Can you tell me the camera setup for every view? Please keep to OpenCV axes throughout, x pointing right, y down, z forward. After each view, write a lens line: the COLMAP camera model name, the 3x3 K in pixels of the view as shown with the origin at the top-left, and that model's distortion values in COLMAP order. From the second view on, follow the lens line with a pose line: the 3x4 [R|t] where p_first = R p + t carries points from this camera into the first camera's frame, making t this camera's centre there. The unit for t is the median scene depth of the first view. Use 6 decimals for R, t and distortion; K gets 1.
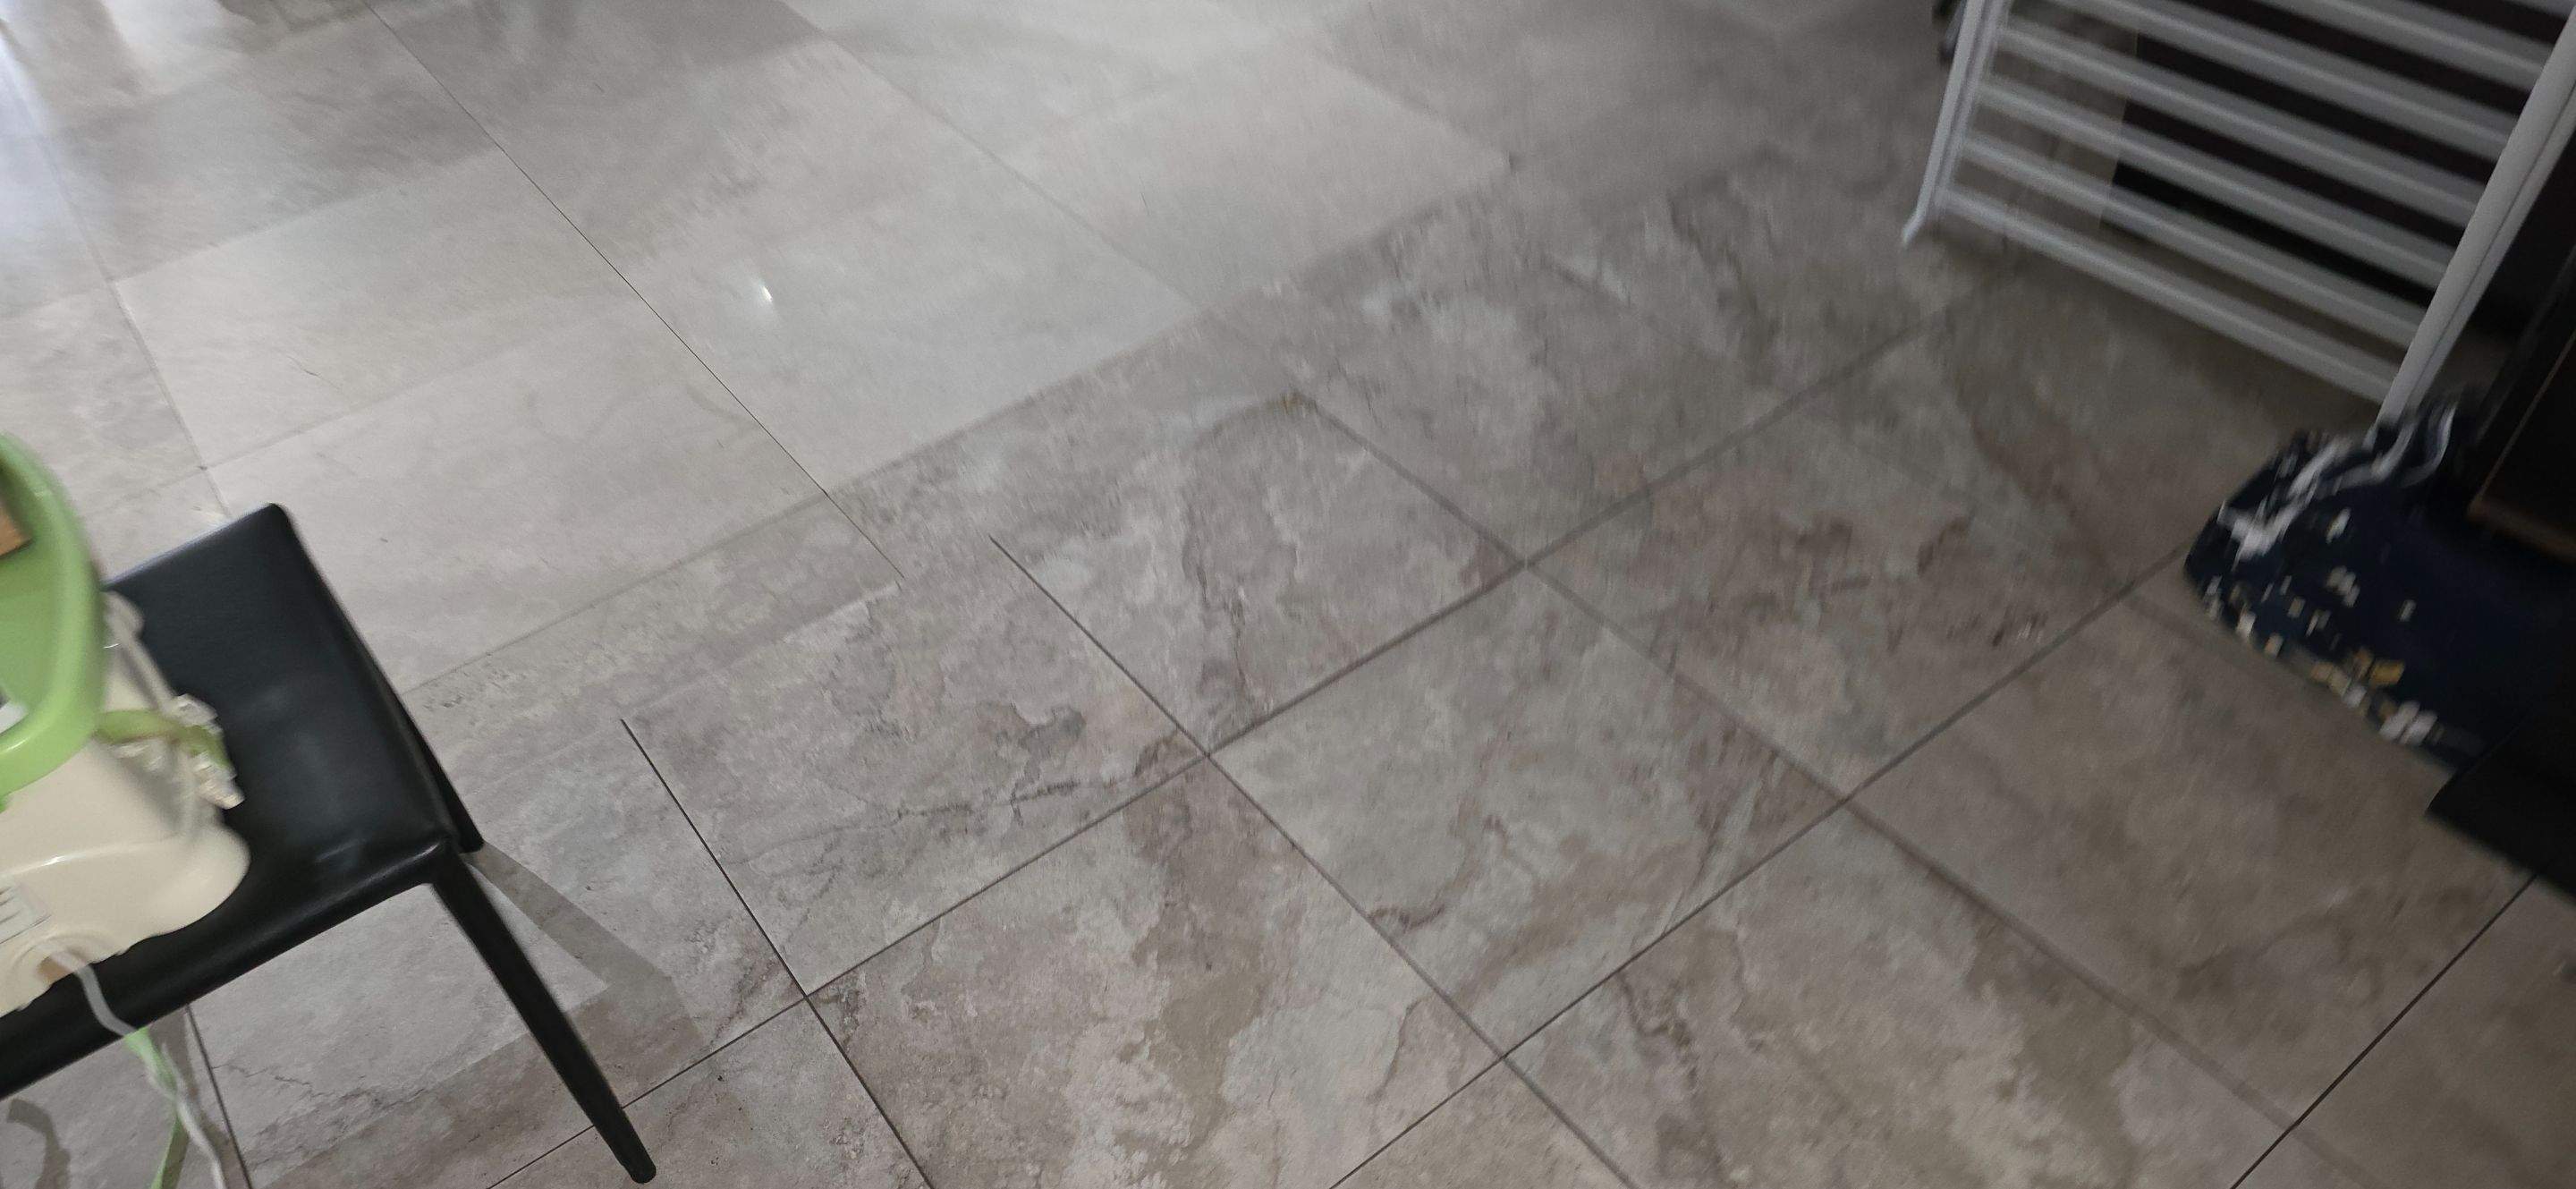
lens RADIAL K [[1698.8, 0, 1288.0], [0, 1698.8, 594.5], [0, 0, 1]] dist [0.075734, -0.083482]
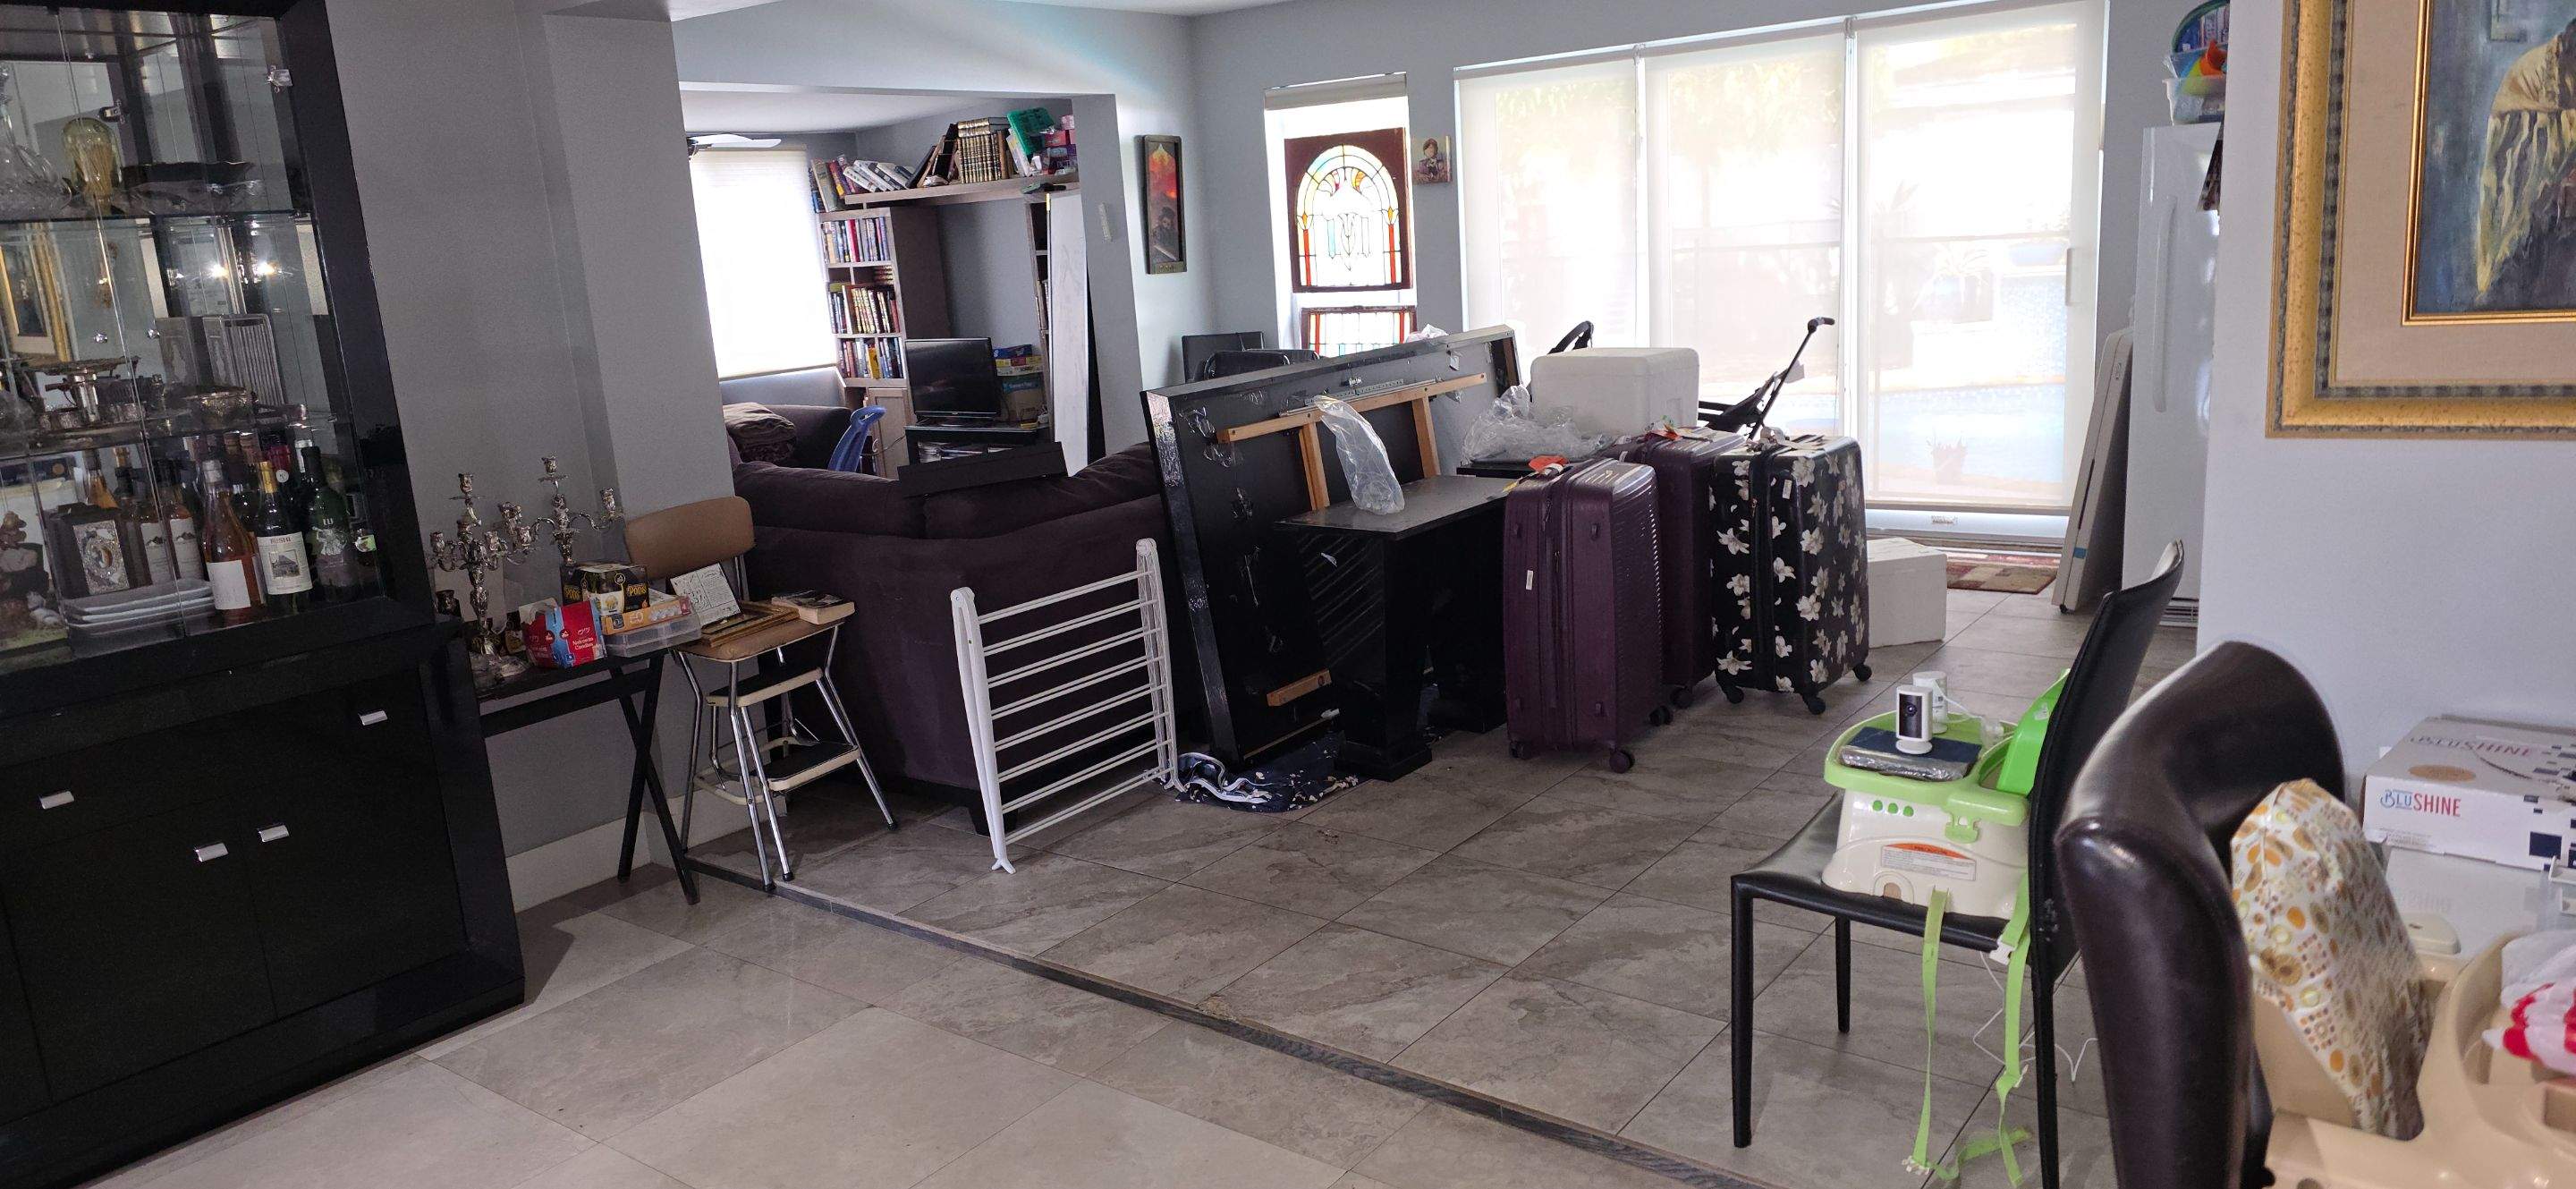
lens RADIAL K [[1670.2, 0, 1314.0], [0, 1670.2, 598.6], [0, 0, 1]] dist [0.078521, -0.075885]
pose [[-0.263225, -0.145651, 0.953676, -1.557979], [0.722816, 0.624934, 0.294948, -0.796664], [-0.638944, 0.766971, -0.059219, 0.847720]]
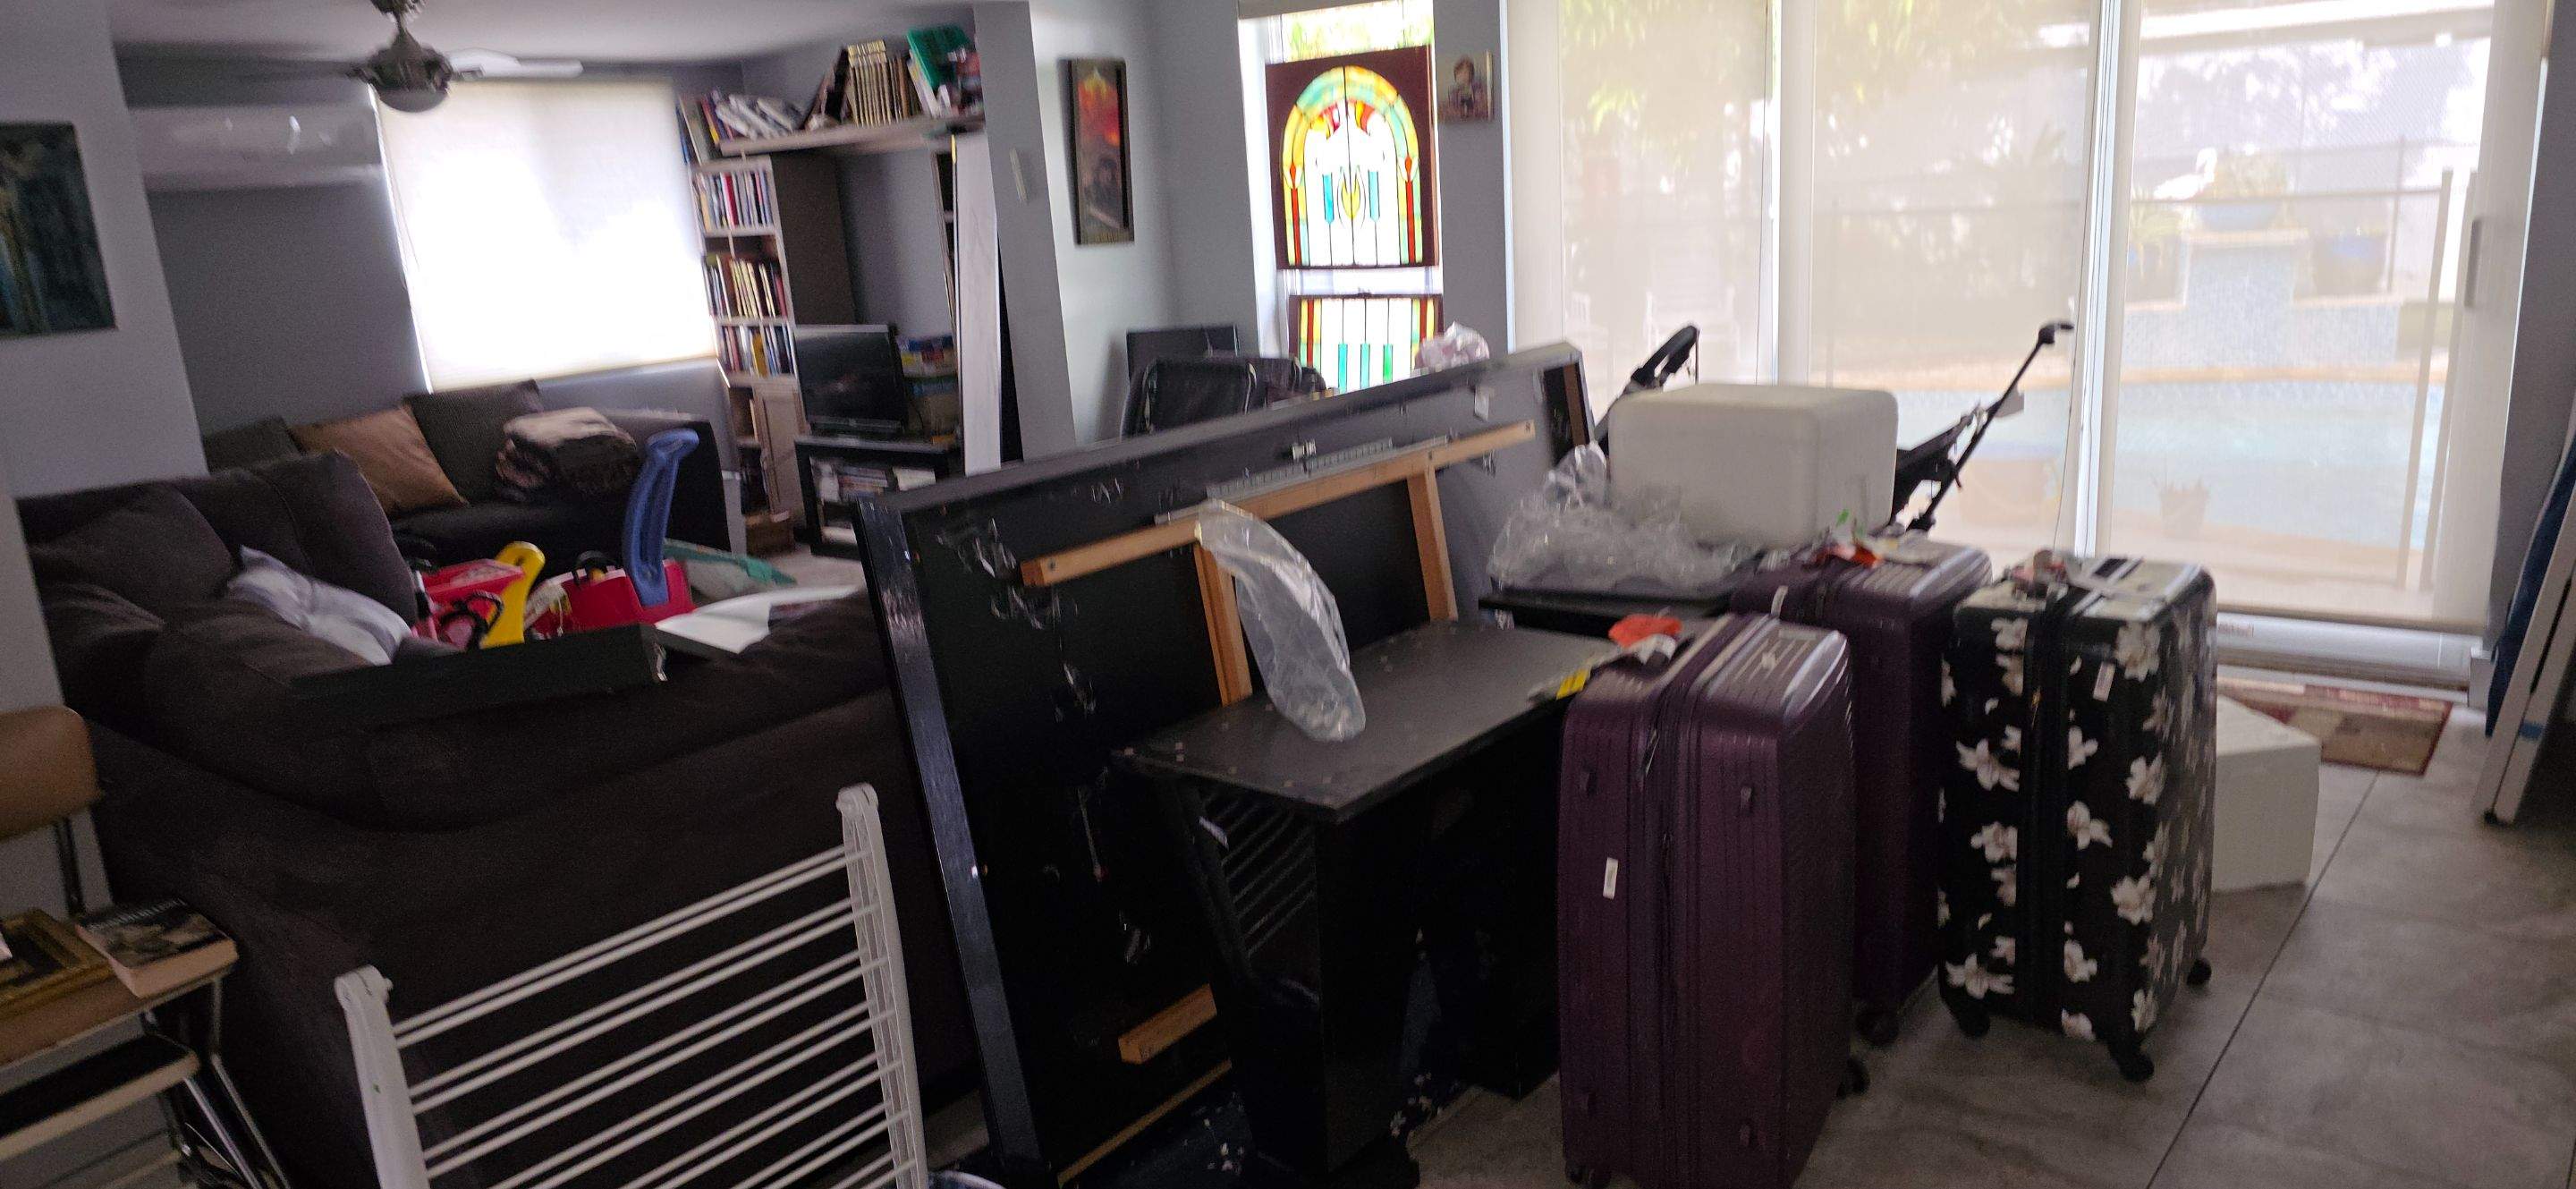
lens RADIAL K [[1698.8, 0, 1288.0], [0, 1698.8, 594.5], [0, 0, 1]] dist [0.075734, -0.083482]
pose [[-0.217169, -0.165676, 0.961971, -0.528918], [0.728713, 0.628182, 0.272699, -0.538597], [-0.649473, 0.760223, -0.015692, 0.524376]]
